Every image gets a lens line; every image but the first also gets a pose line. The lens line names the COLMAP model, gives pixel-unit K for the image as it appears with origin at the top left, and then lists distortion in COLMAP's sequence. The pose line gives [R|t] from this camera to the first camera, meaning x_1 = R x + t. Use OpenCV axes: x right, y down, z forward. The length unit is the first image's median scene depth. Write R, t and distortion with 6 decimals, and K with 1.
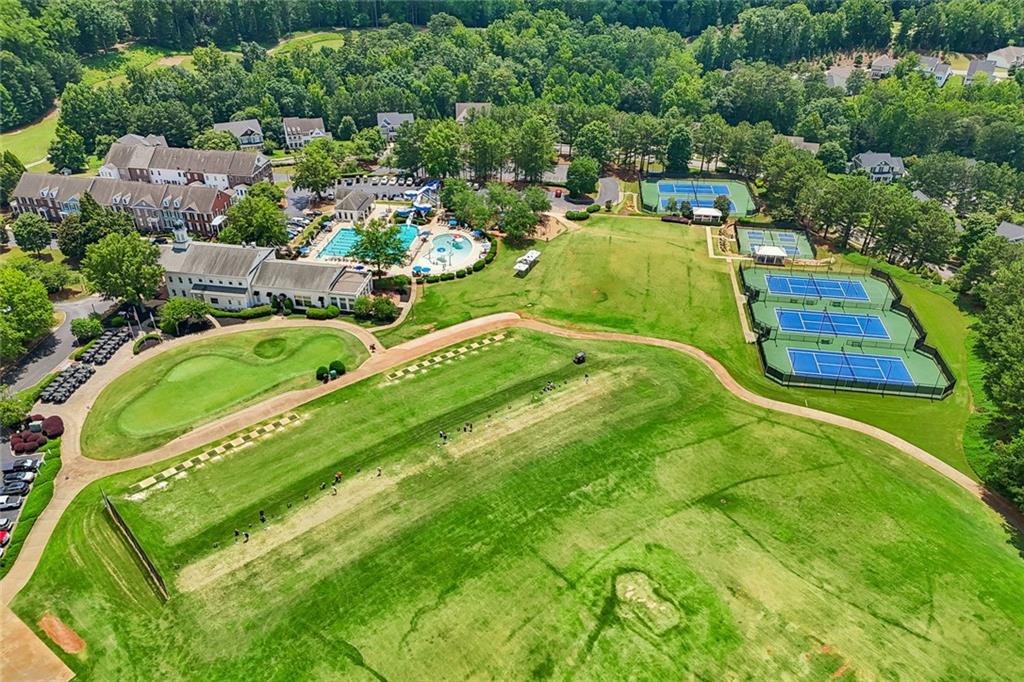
lens RADIAL K [[754.3, 0, 512.0], [0, 754.3, 341.0], [0, 0, 1]] dist [0.065164, -0.065160]
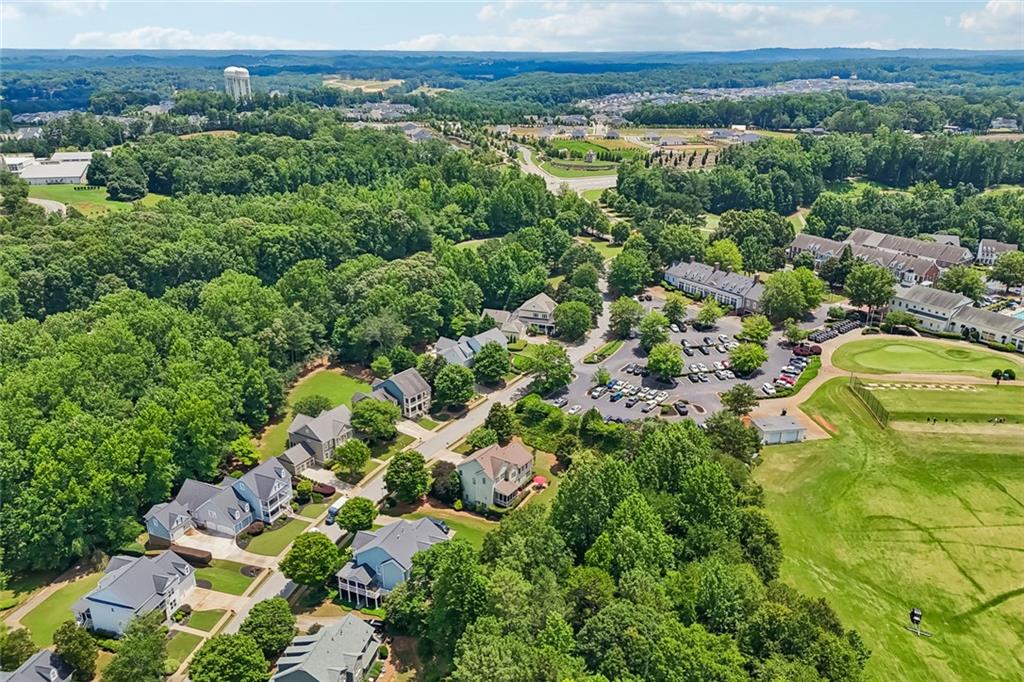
lens RADIAL K [[754.3, 0, 512.0], [0, 754.3, 341.0], [0, 0, 1]] dist [0.065164, -0.065160]
pose [[0.705914, 0.248258, -0.663366, 0.040219], [-0.373315, 0.926324, -0.050592, 0.360657], [0.601932, 0.283358, 0.746583, -0.576785]]
